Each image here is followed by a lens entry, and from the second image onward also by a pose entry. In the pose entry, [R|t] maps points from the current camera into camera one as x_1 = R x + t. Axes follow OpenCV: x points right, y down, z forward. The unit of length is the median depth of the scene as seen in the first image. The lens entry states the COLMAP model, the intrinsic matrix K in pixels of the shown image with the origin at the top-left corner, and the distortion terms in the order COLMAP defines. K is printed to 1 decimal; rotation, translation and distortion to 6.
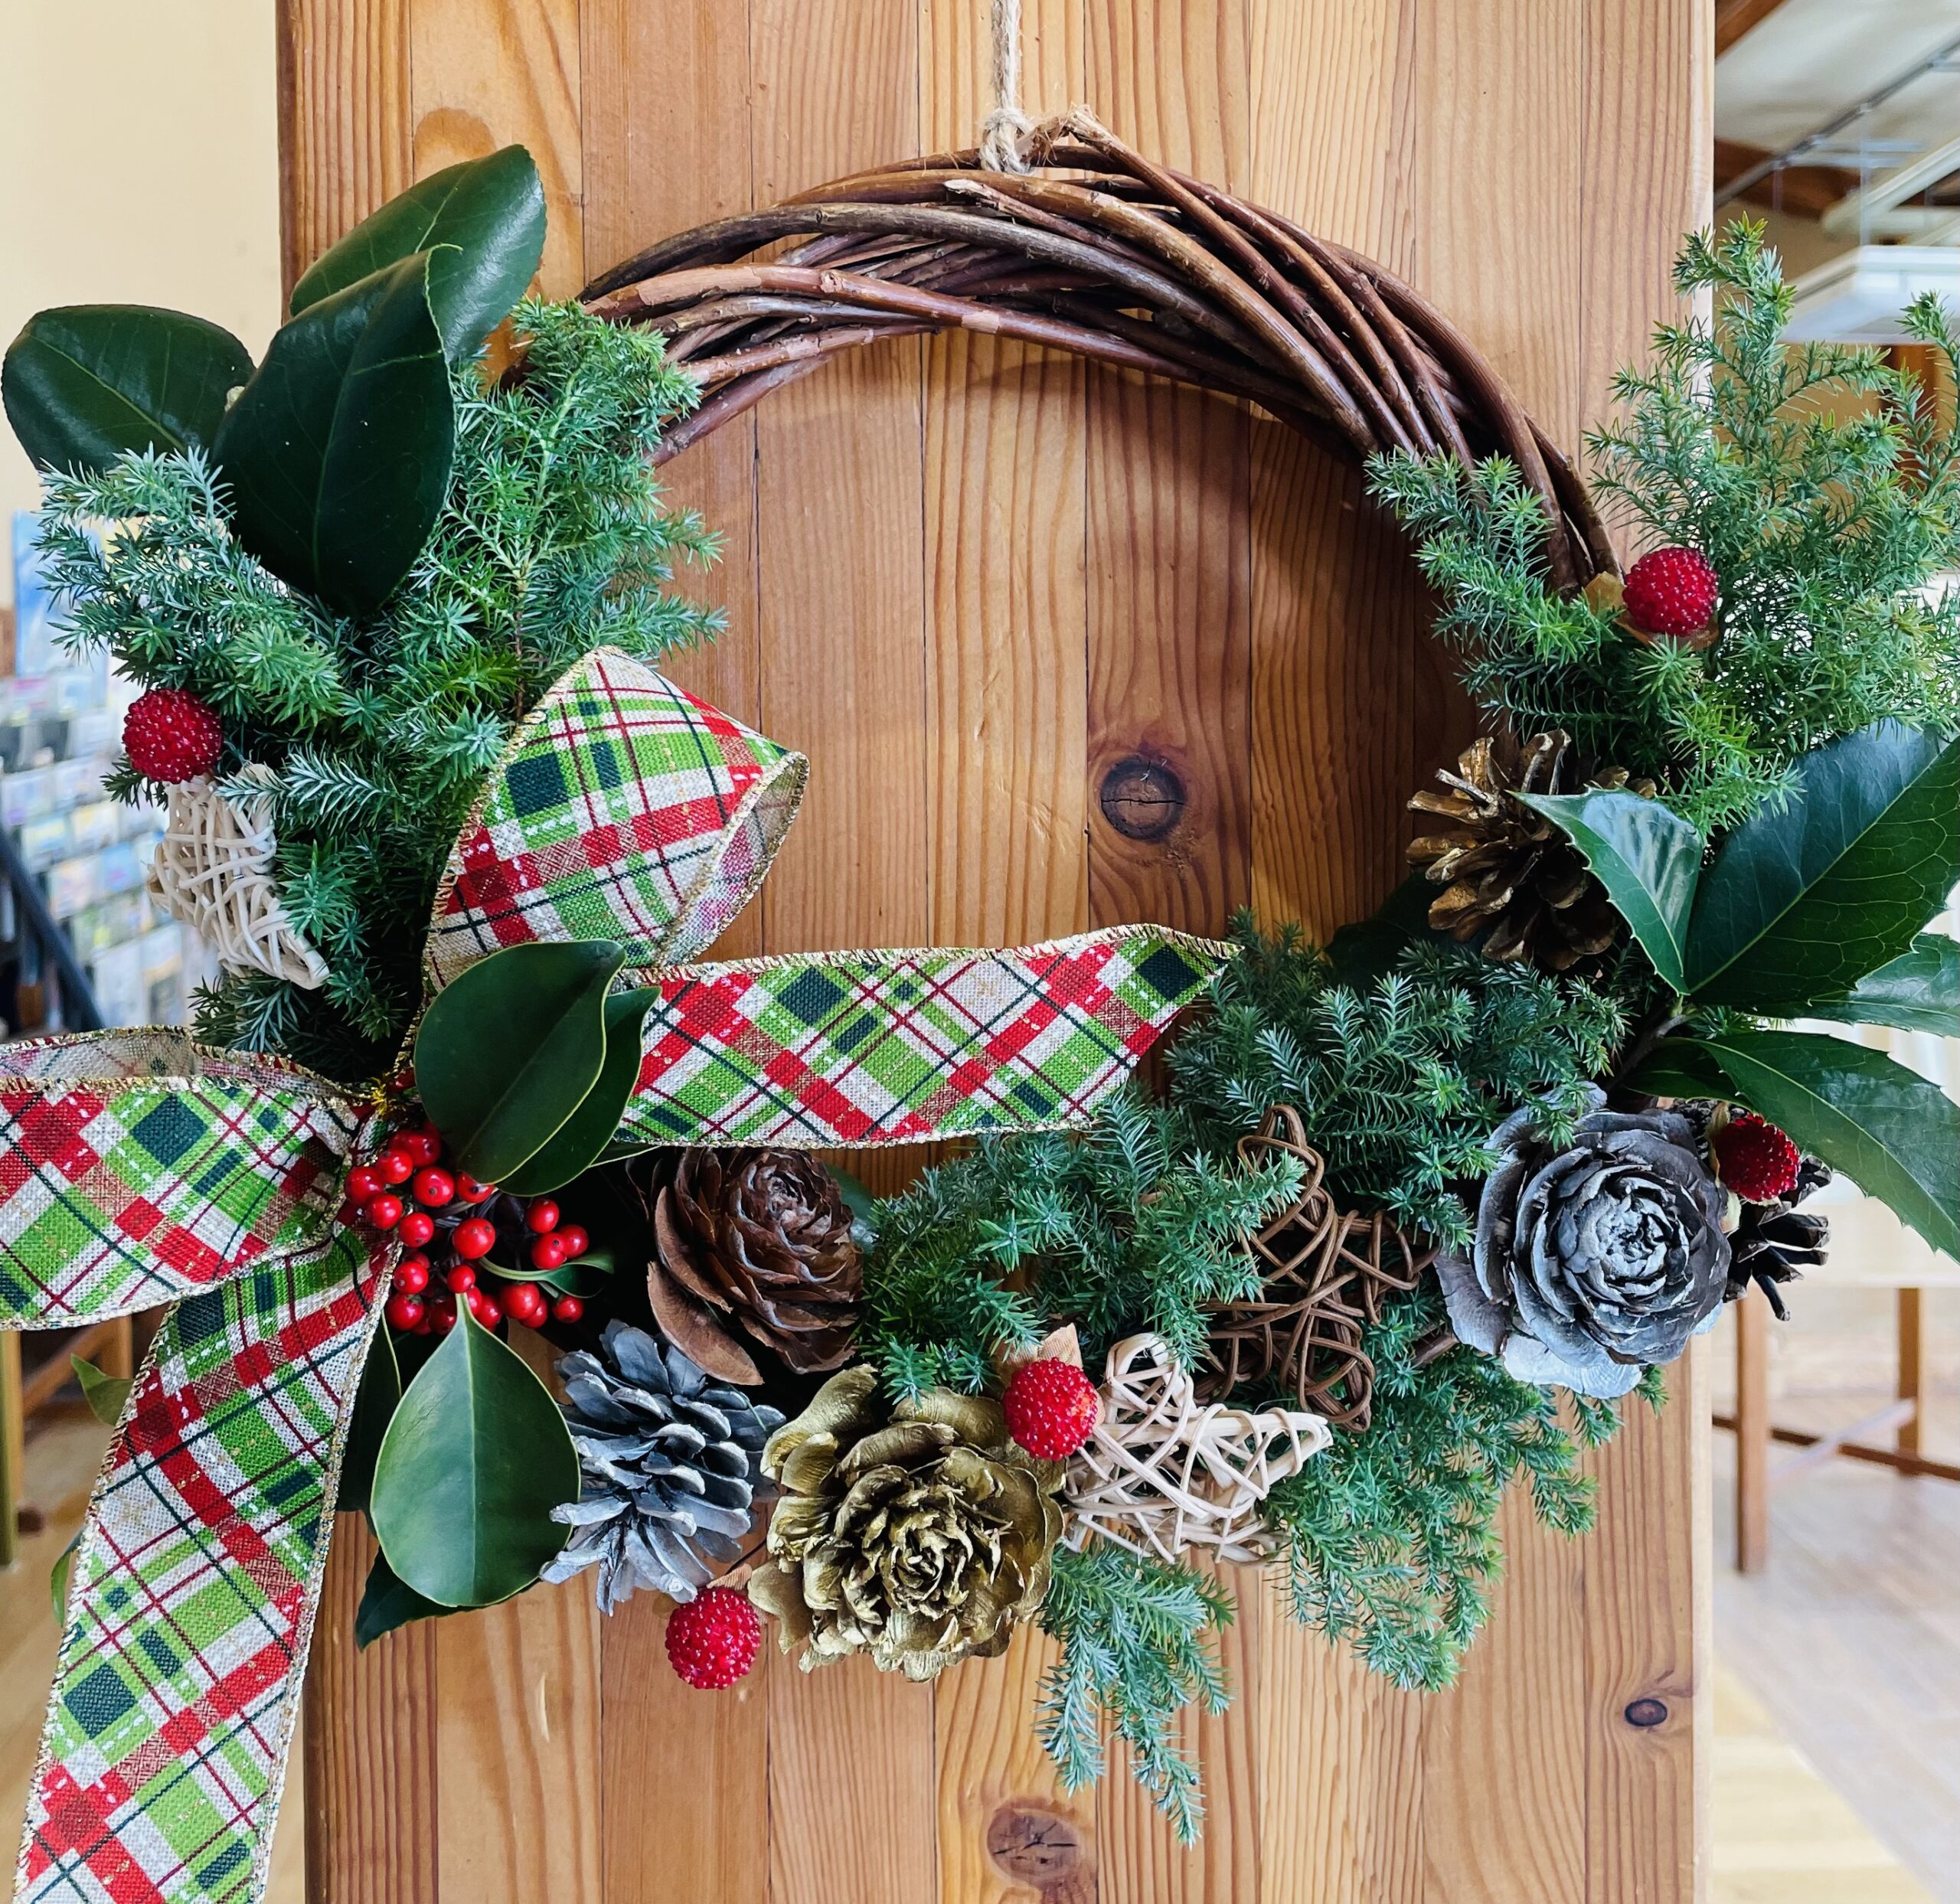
lens RADIAL K [[3355.8, 0, 978.9], [0, 3355.8, 948.7], [0, 0, 1]] dist [0.015511, 0.000000]
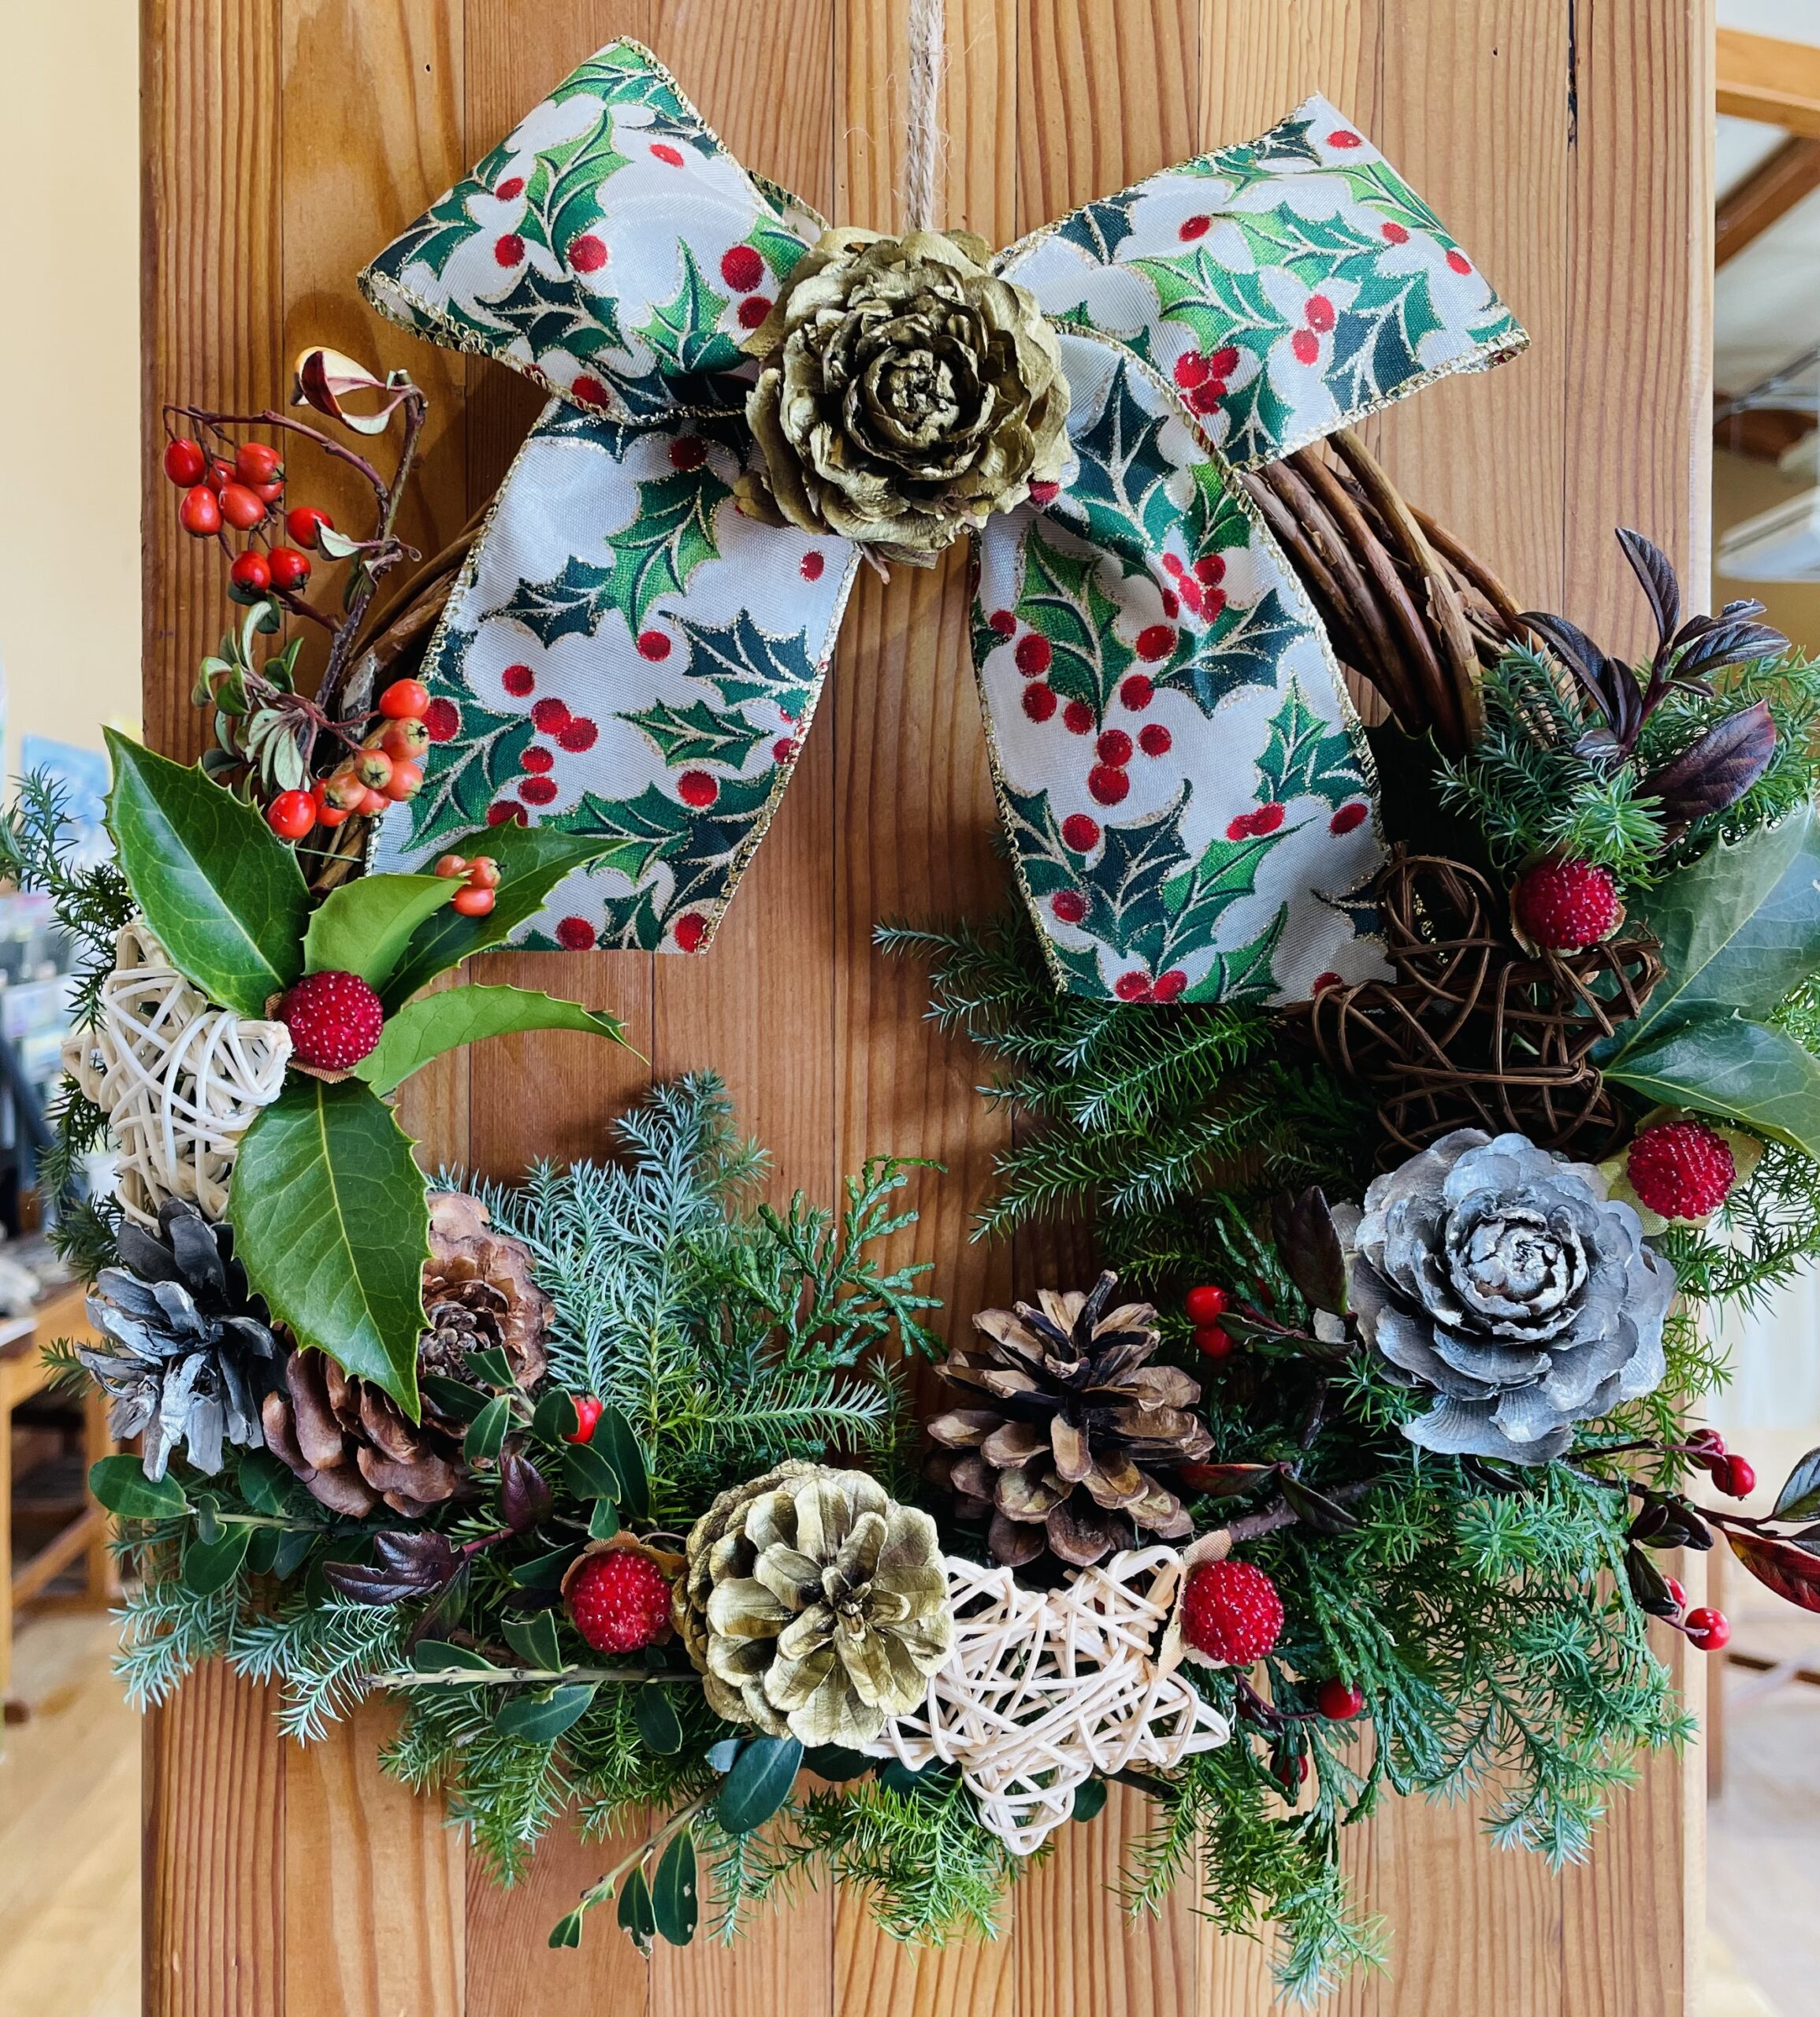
lens RADIAL K [[2699.1, 0, 912.7], [0, 2699.1, 1012.3], [0, 0, 1]] dist [0.006966, 0.000000]
pose [[0.999132, 0.010396, -0.040333, 0.034748], [-0.011690, 0.999420, -0.031990, -0.031282], [0.039977, 0.032433, 0.998674, 0.271626]]
